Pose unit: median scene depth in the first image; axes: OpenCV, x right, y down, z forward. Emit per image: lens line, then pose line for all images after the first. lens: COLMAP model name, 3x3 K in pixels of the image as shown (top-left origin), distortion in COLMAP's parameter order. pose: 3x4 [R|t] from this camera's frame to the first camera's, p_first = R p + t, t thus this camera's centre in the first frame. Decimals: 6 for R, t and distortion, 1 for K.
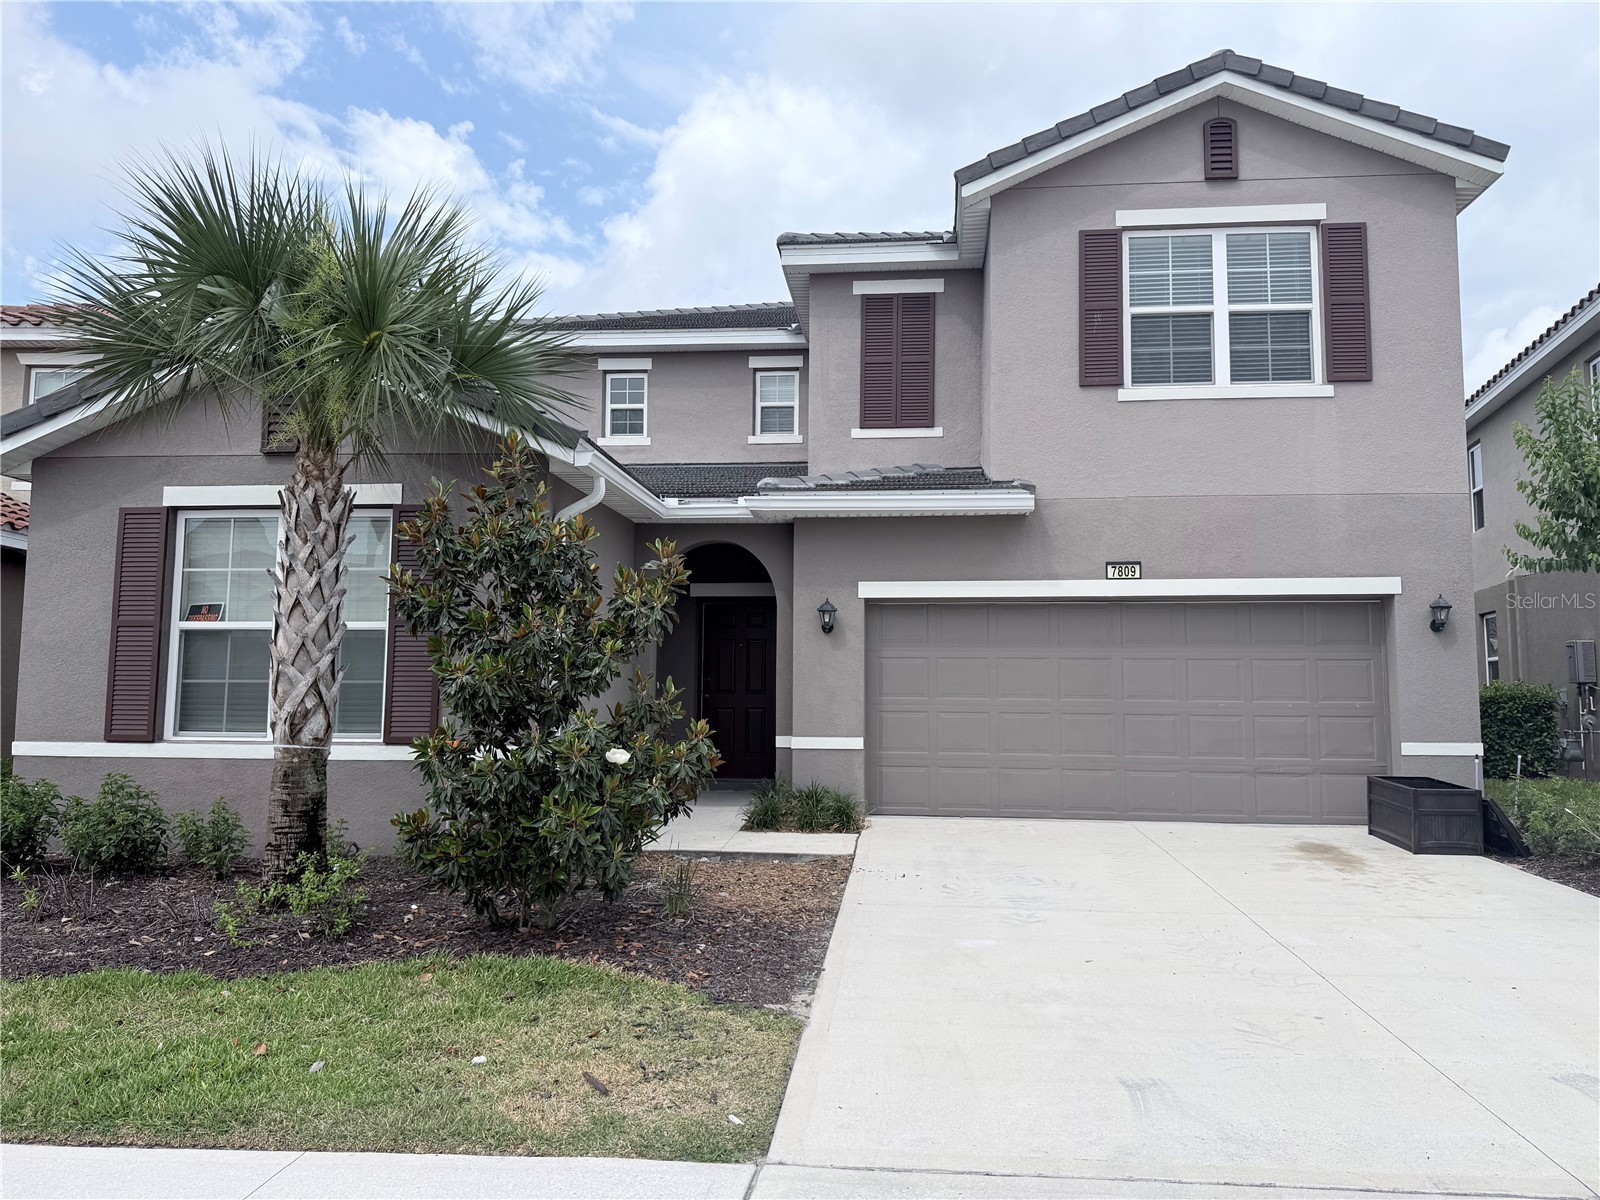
lens RADIAL K [[1115.3, 0, 806.5], [0, 1115.3, 593.9], [0, 0, 1]] dist [0.001273, -0.027439]
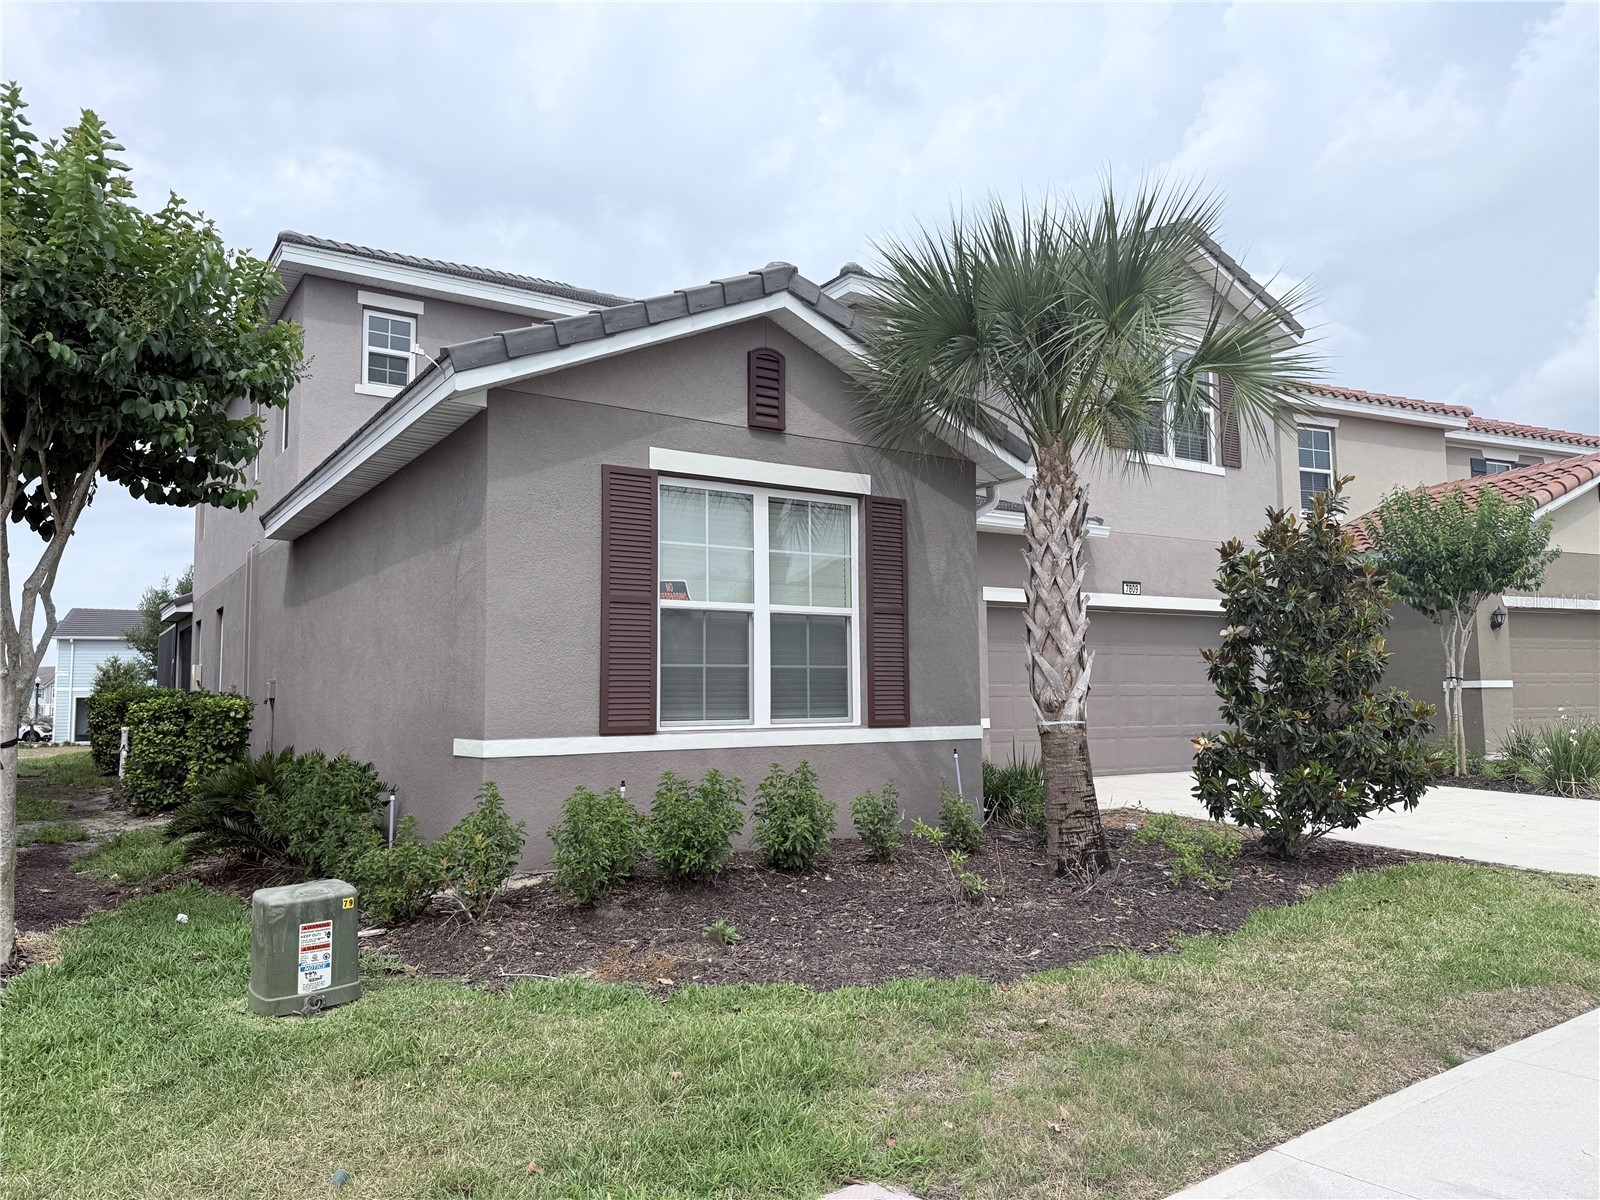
lens RADIAL K [[1162.6, 0, 800.0], [0, 1162.6, 600.0], [0, 0, 1]] dist [0.044229, -0.000836]
pose [[0.766876, 0.042770, 0.640368, -1.450822], [-0.052134, 0.998631, -0.004264, 0.031526], [-0.639674, -0.030115, 0.768056, 0.278514]]
